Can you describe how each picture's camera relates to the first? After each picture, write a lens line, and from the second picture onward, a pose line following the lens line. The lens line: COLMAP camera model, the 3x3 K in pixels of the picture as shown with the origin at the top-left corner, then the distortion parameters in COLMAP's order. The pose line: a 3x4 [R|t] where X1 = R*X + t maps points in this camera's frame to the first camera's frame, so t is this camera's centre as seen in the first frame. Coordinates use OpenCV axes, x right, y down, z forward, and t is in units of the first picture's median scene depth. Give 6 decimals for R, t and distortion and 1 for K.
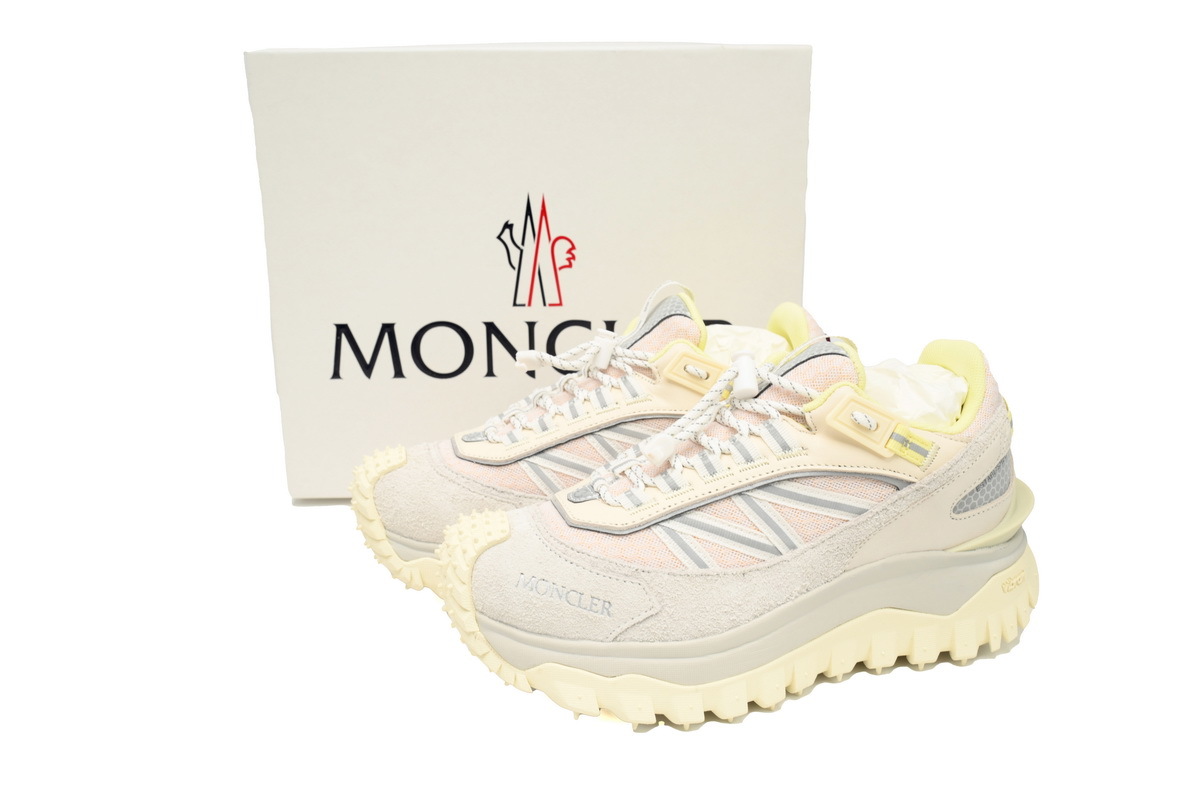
lens RADIAL K [[1031.3, 0, 602.6], [0, 1031.3, 396.0], [0, 0, 1]] dist [-0.005675, -0.001105]
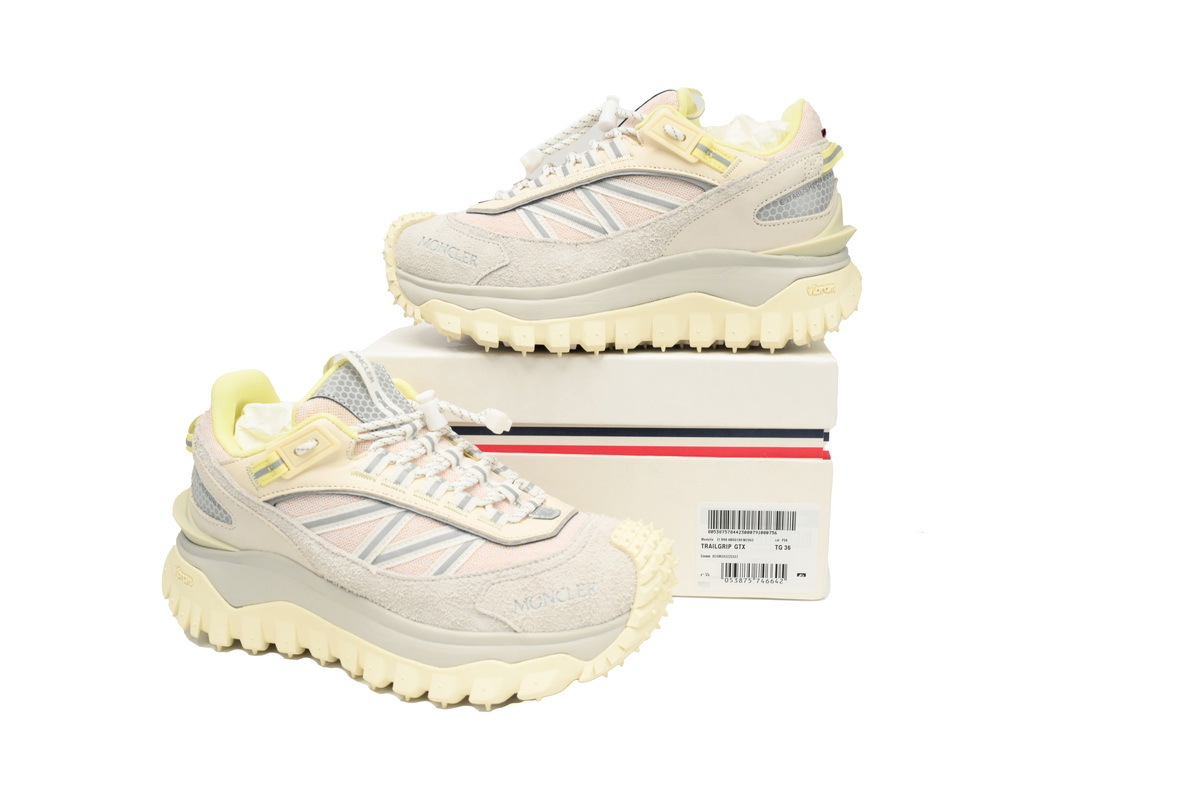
lens RADIAL K [[1064.7, 0, 591.2], [0, 1064.7, 398.6], [0, 0, 1]] dist [-0.017607, -0.001903]
pose [[0.950218, 0.074630, -0.302517, 0.583569], [-0.089351, 0.995382, -0.035097, 0.414843], [0.298501, 0.060380, 0.952497, -0.296084]]
